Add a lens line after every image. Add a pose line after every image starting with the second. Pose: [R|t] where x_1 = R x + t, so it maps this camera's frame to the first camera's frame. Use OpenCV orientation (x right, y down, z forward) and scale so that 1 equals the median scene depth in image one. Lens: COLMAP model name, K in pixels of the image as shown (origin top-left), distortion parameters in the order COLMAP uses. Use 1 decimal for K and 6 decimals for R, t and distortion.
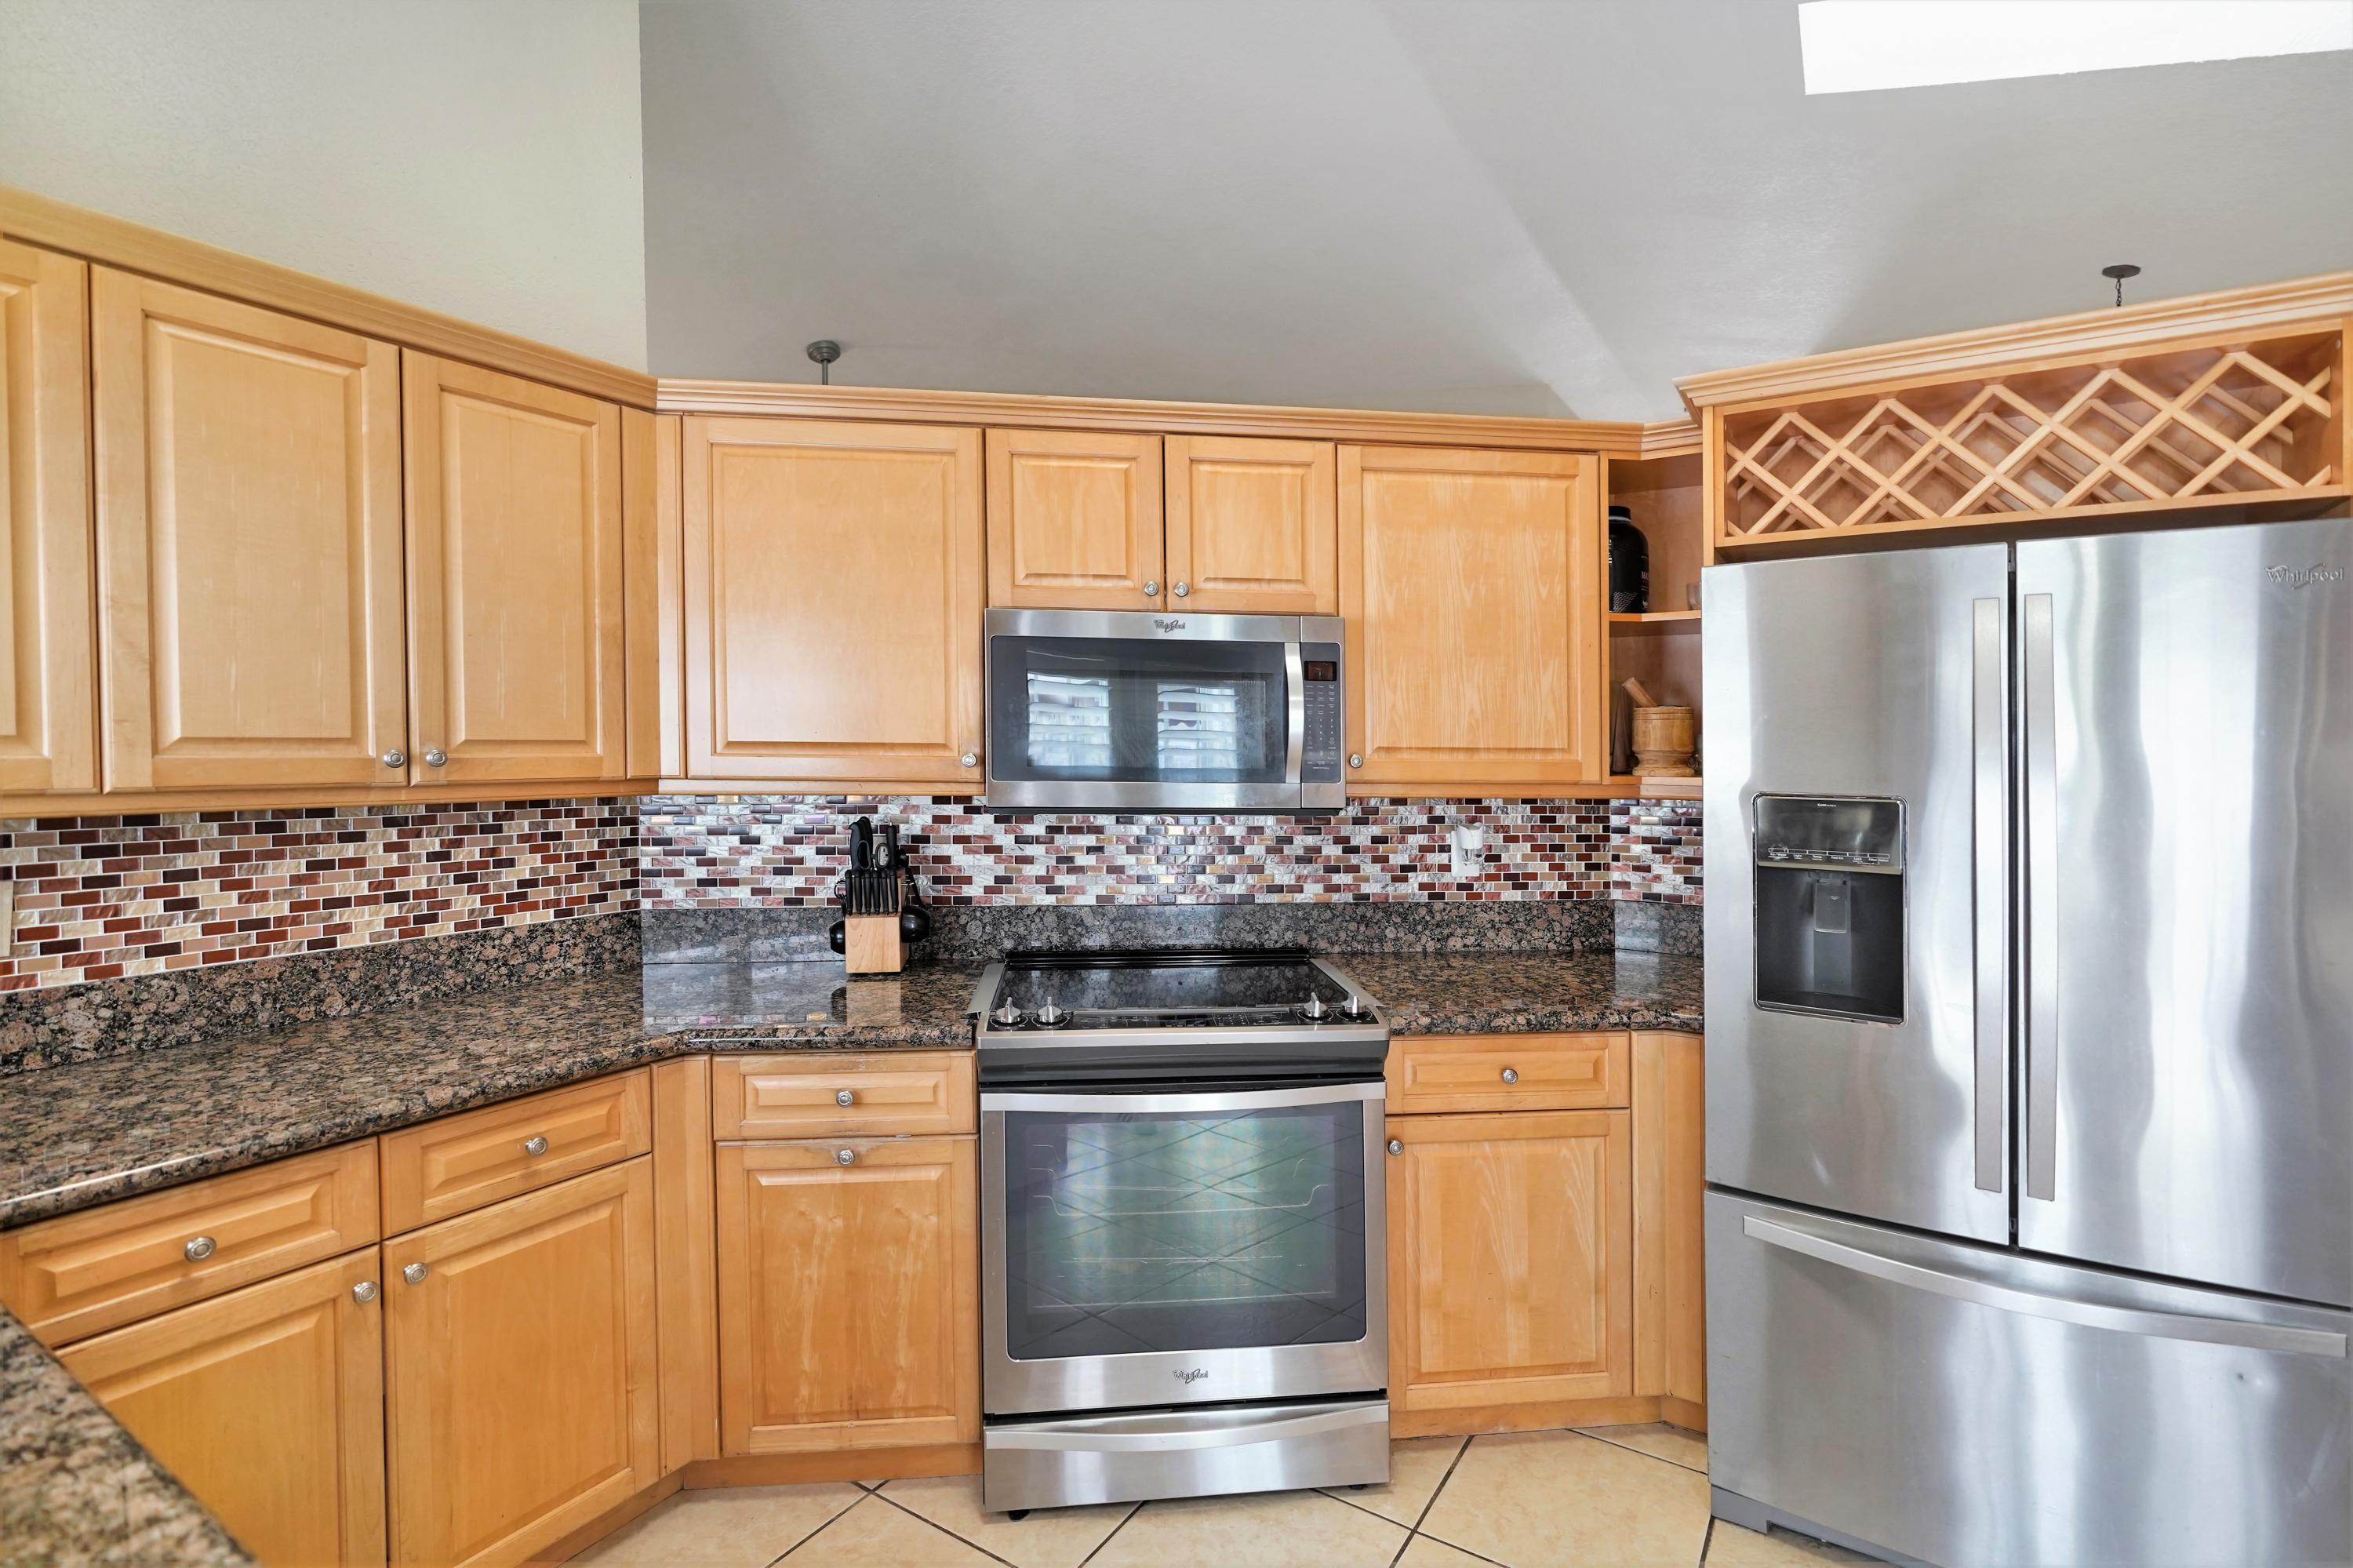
lens RADIAL K [[1120.1, 0, 1118.8], [0, 1120.1, 733.6], [0, 0, 1]] dist [0.000312, -0.000245]
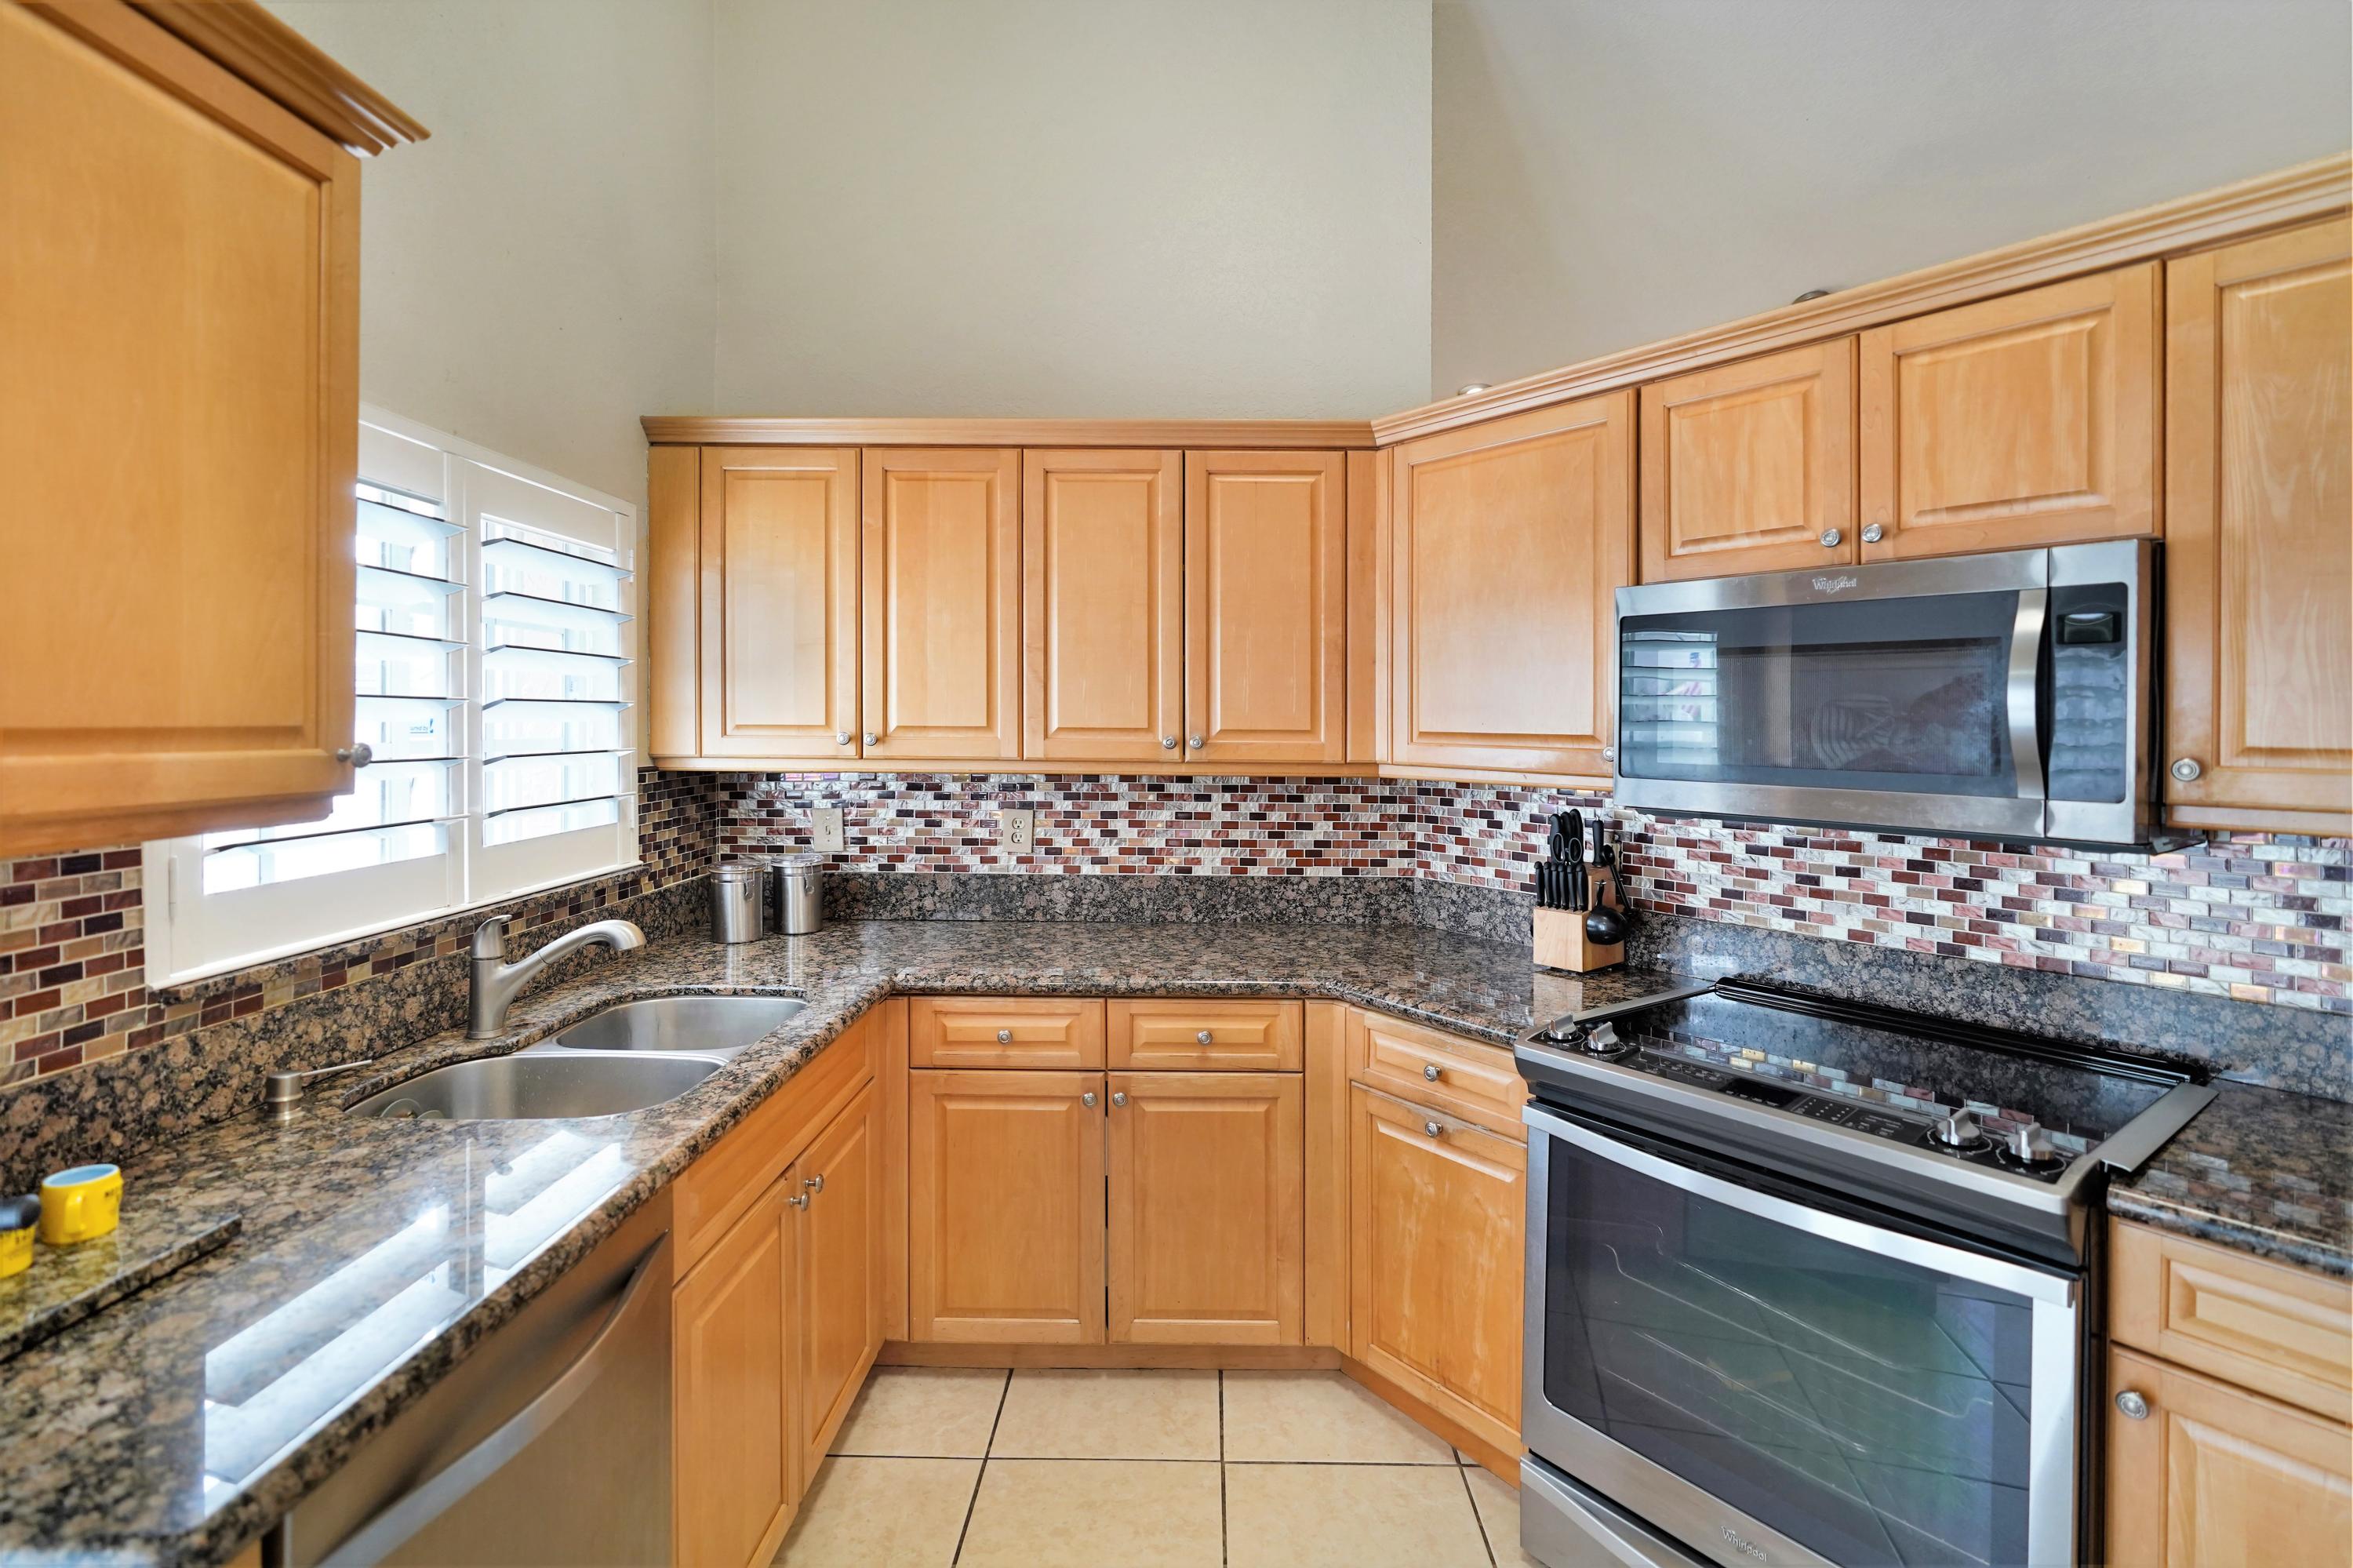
lens RADIAL K [[1086.6, 0, 1215.4], [0, 1086.6, 719.0], [0, 0, 1]] dist [-0.000541, -0.000543]
pose [[0.547409, -0.003782, -0.836856, 0.430496], [0.002029, 0.999993, -0.003192, -0.002611], [0.836862, 0.000049, 0.547413, 0.236133]]
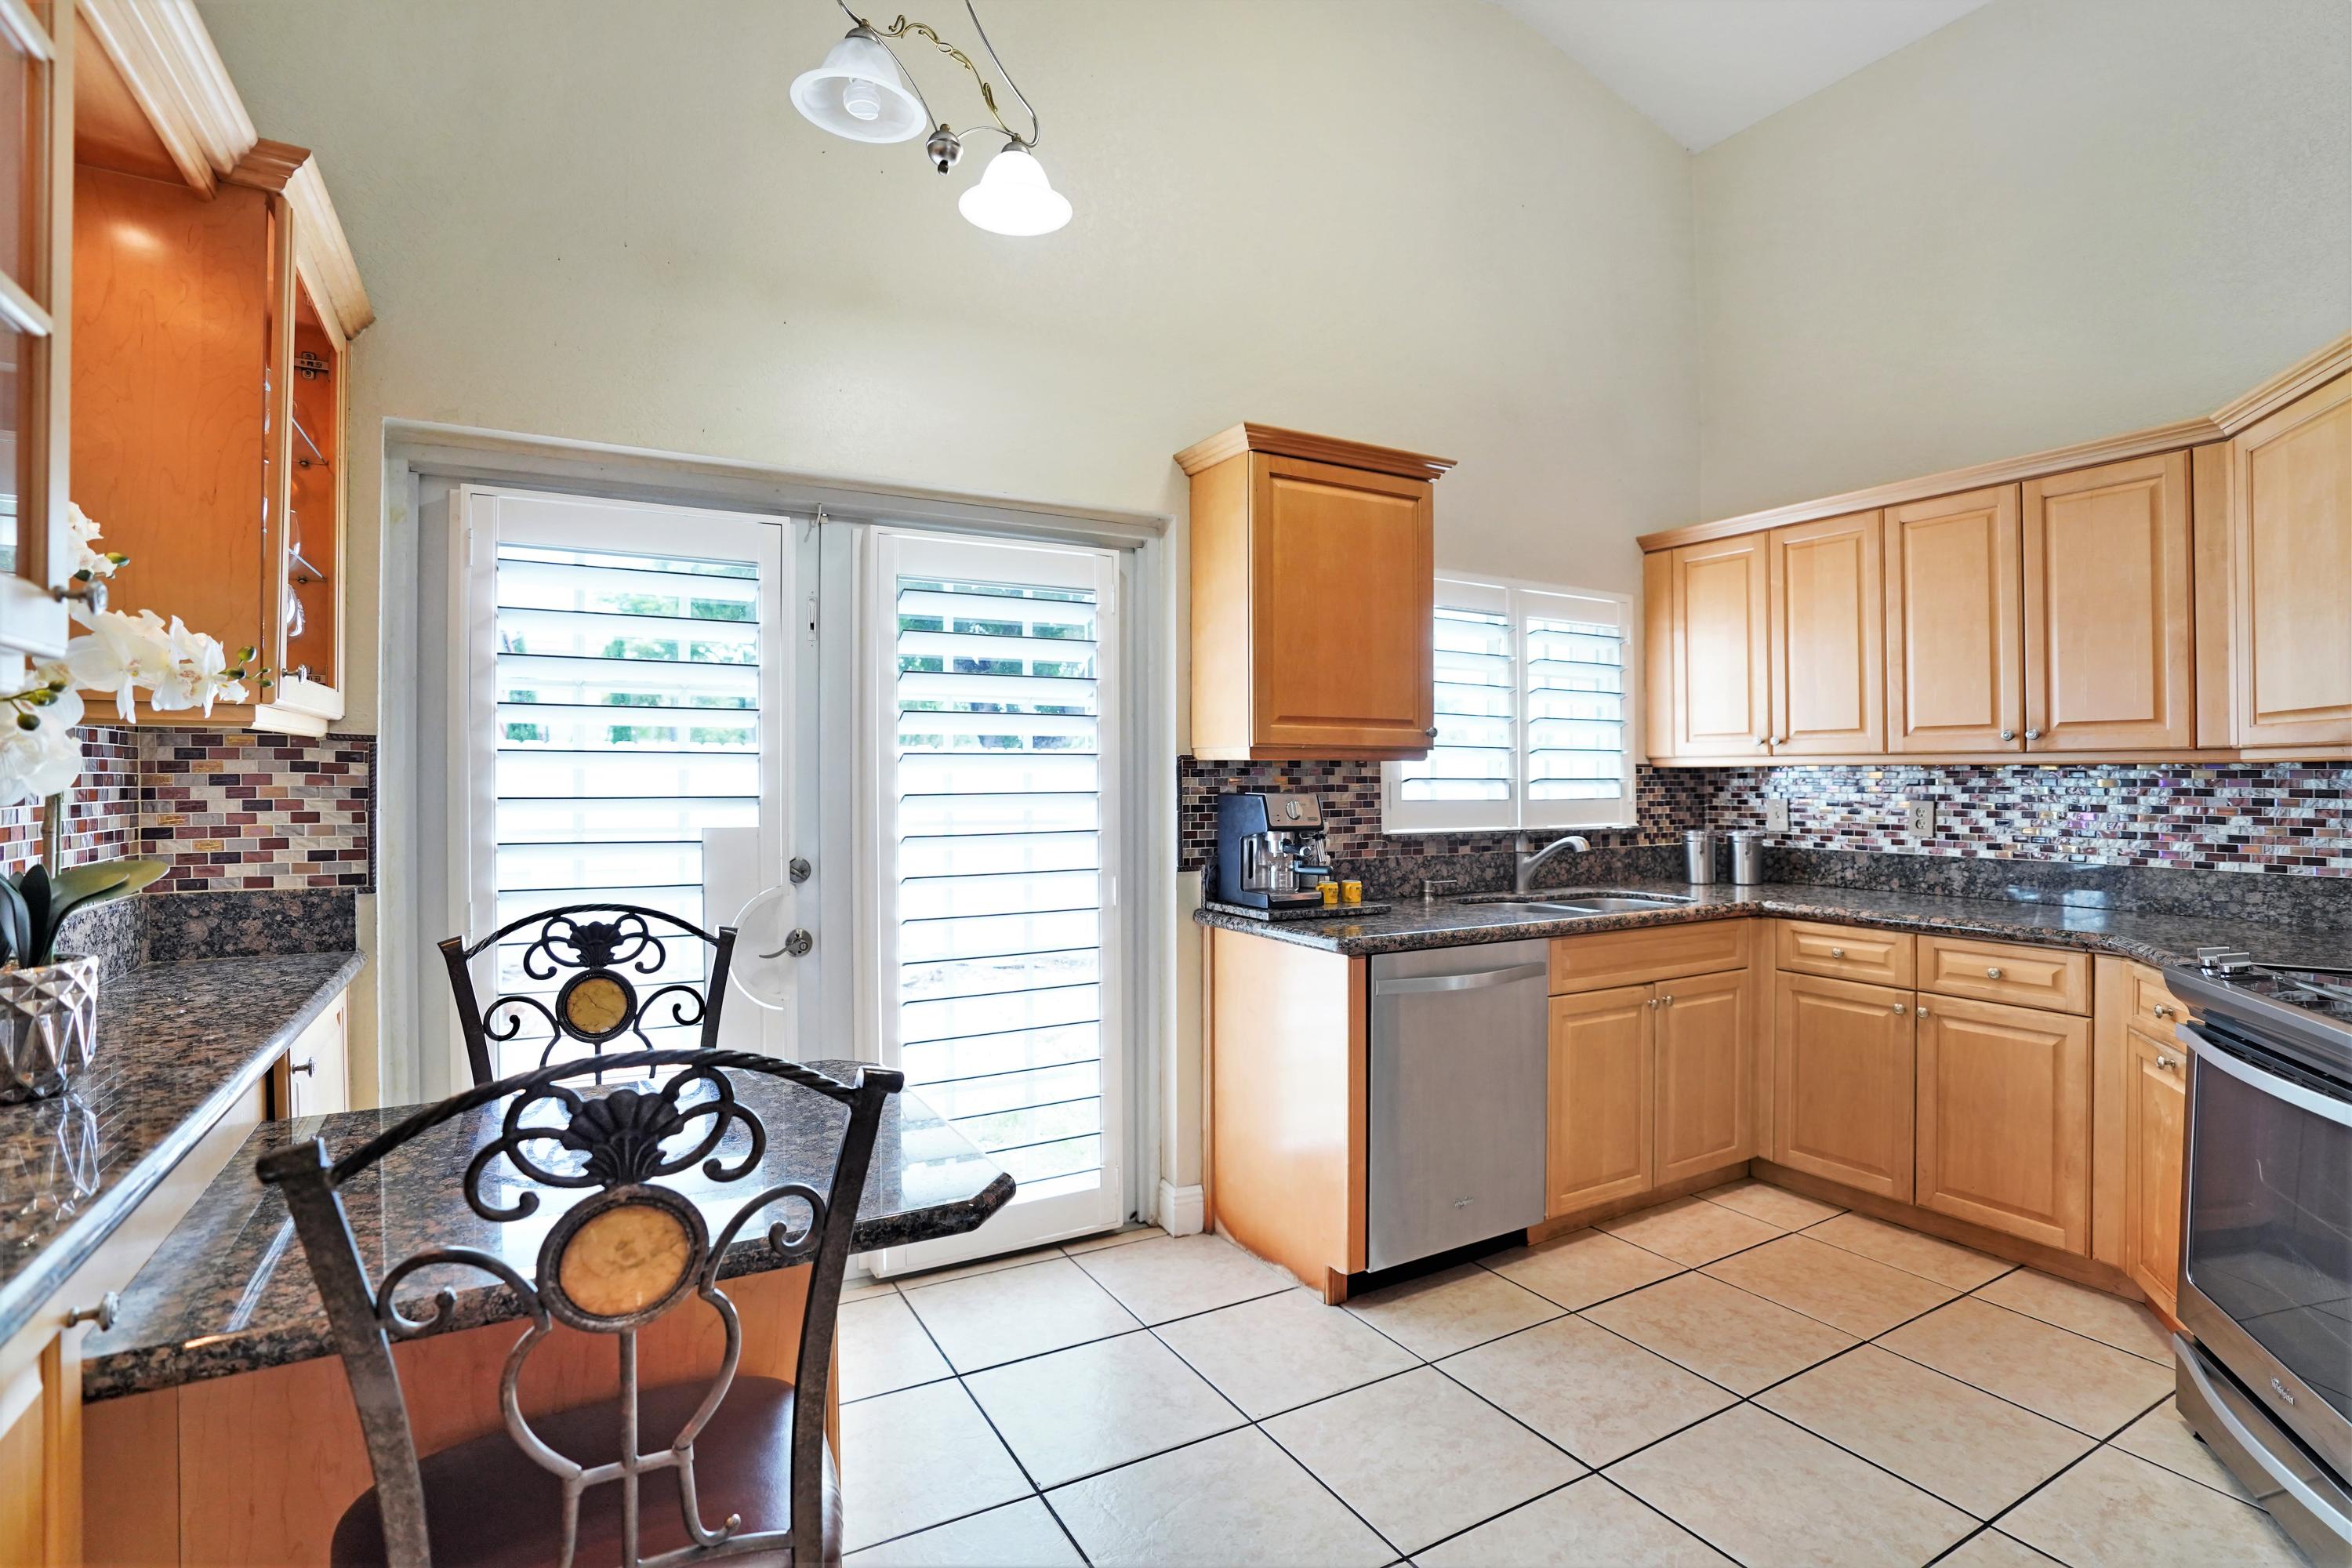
lens RADIAL K [[1122.5, 0, 1213.5], [0, 1122.5, 739.9], [0, 0, 1]] dist [-0.000726, 0.000301]
pose [[-0.445109, -0.036958, -0.894713, 1.083110], [-0.003862, 0.999218, -0.039354, 0.078871], [0.895468, -0.014061, -0.444904, 0.549977]]
